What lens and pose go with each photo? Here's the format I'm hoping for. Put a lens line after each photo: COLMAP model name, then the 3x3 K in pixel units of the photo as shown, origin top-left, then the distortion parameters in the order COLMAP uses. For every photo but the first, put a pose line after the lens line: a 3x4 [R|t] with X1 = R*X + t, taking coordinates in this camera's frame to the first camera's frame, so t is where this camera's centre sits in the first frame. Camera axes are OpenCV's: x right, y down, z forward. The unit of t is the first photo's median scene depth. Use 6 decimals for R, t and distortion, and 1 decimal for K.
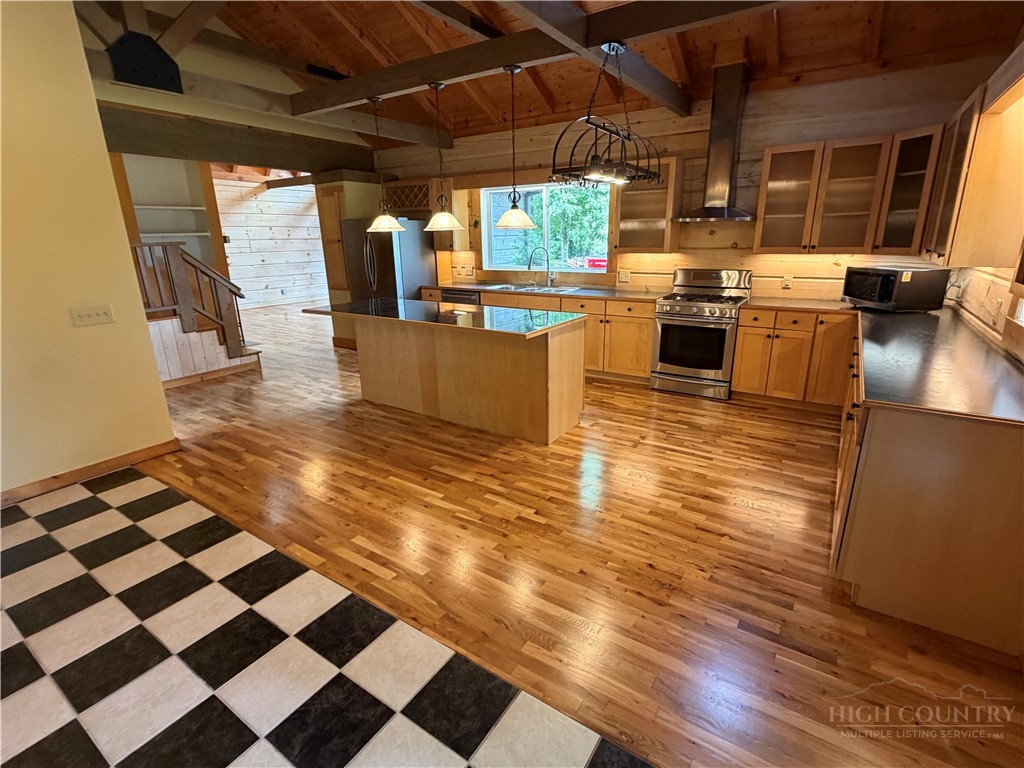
lens RADIAL K [[494.4, 0, 511.6], [0, 494.4, 382.0], [0, 0, 1]] dist [-0.000369, -0.000303]
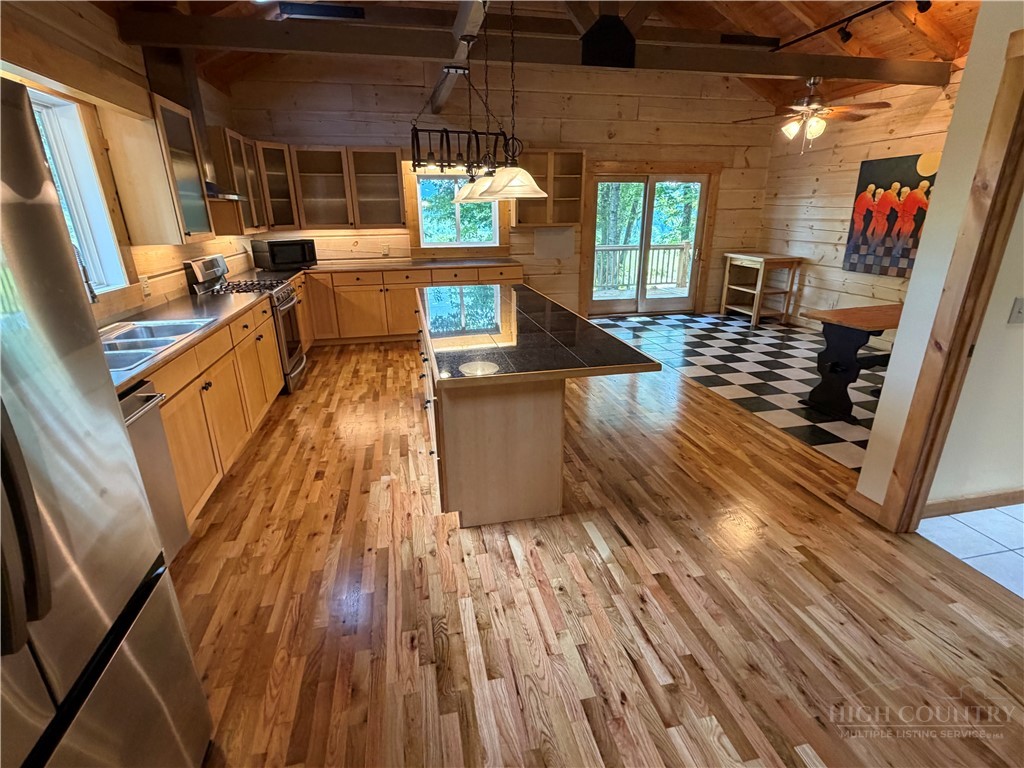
lens RADIAL K [[494.4, 0, 511.6], [0, 494.4, 385.3], [0, 0, 1]] dist [-0.000369, -0.000303]
pose [[-0.725050, -0.208571, 0.656354, -0.662953], [0.216355, 0.835808, 0.504595, -0.414075], [-0.653829, 0.507862, -0.560877, 1.436700]]
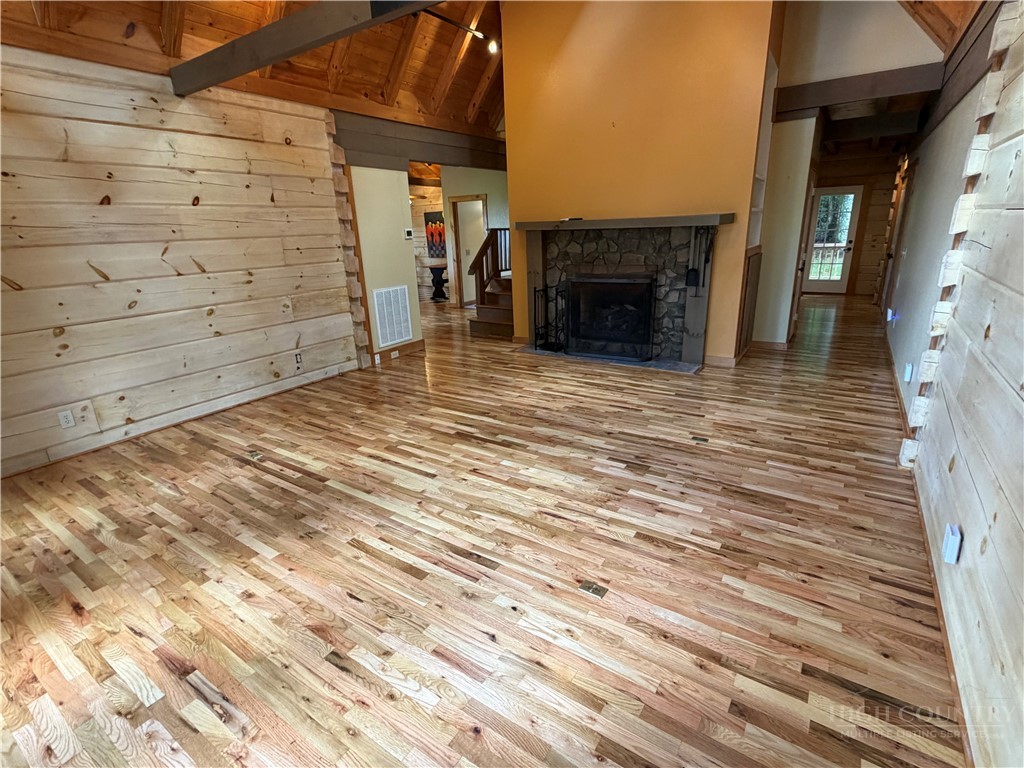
lens RADIAL K [[494.4, 0, 508.7], [0, 494.4, 386.3], [0, 0, 1]] dist [-0.000369, -0.000303]
pose [[-0.998359, 0.053269, 0.021032, -0.905570], [0.055839, 0.823779, 0.564155, -0.893249], [0.012726, 0.564403, -0.825401, 3.061800]]
